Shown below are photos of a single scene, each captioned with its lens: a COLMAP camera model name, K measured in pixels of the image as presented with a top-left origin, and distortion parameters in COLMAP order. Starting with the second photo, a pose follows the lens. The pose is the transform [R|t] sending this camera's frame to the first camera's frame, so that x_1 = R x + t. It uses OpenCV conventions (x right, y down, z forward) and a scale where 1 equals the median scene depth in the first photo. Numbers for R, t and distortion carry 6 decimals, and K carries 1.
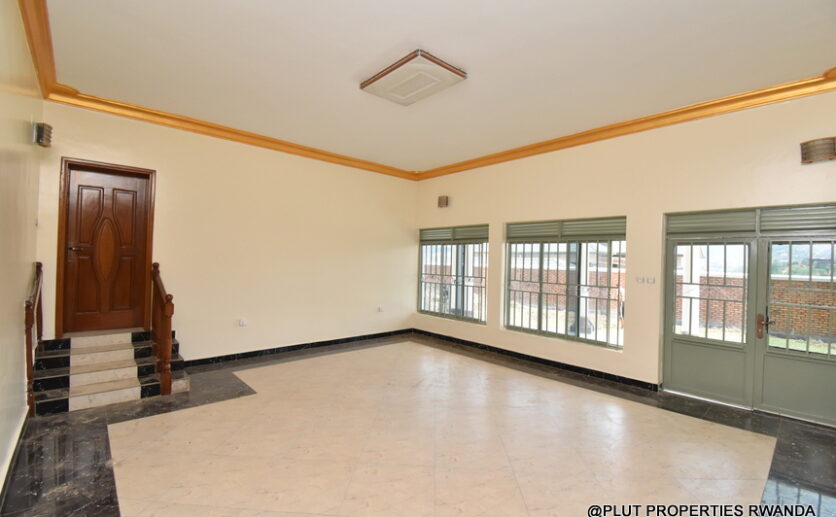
lens RADIAL K [[378.1, 0, 418.0], [0, 378.1, 258.5], [0, 0, 1]] dist [0.146464, -0.024145]
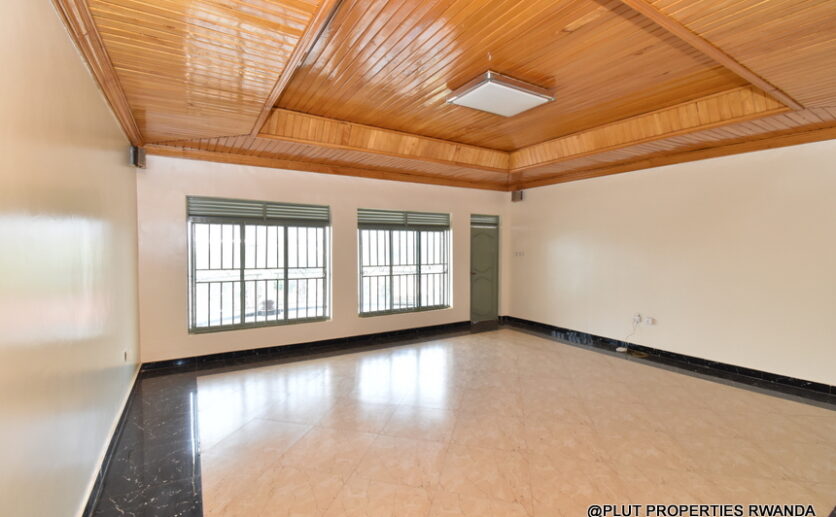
lens RADIAL K [[370.1, 0, 418.0], [0, 370.1, 258.5], [0, 0, 1]] dist [0.021454, -0.022508]
pose [[0.188247, -0.060463, 0.980259, -0.725897], [0.001961, 0.998124, 0.061189, -0.023044], [-0.982120, -0.009596, 0.188013, 0.753918]]
